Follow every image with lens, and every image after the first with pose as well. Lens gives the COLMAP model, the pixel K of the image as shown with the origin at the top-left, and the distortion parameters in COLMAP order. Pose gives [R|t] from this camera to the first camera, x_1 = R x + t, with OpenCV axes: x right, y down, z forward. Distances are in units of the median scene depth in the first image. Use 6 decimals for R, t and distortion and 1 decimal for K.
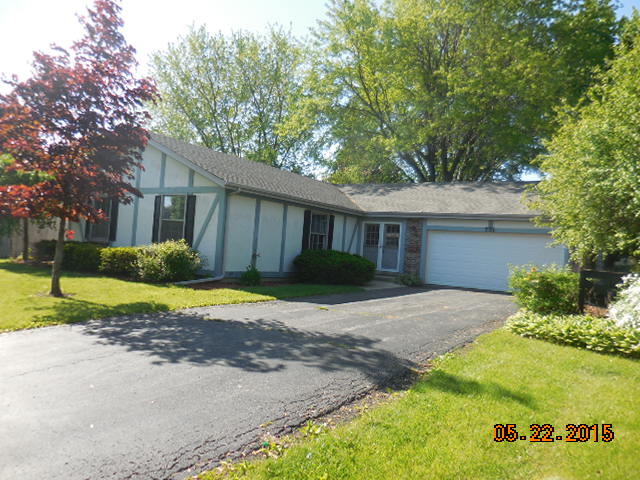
lens RADIAL K [[477.6, 0, 320.0], [0, 477.6, 240.0], [0, 0, 1]] dist [-0.006460, -0.000607]
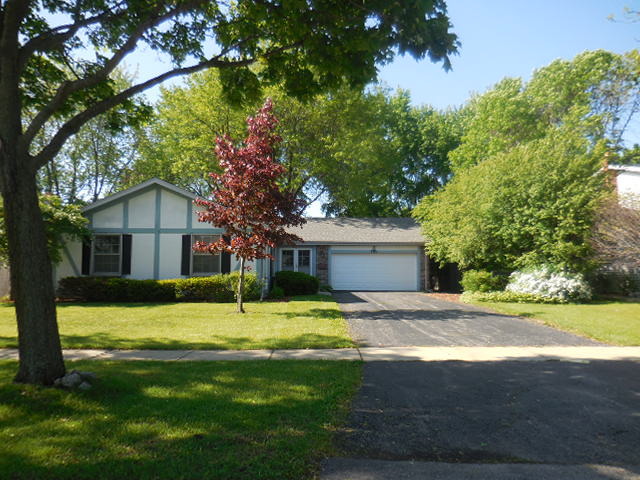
lens RADIAL K [[477.6, 0, 320.0], [0, 477.6, 240.0], [0, 0, 1]] dist [-0.006460, -0.000607]
pose [[0.819139, -0.025532, 0.573027, -0.829939], [0.043961, 0.998865, -0.018337, -0.046762], [-0.571908, 0.040211, 0.819331, -0.219394]]
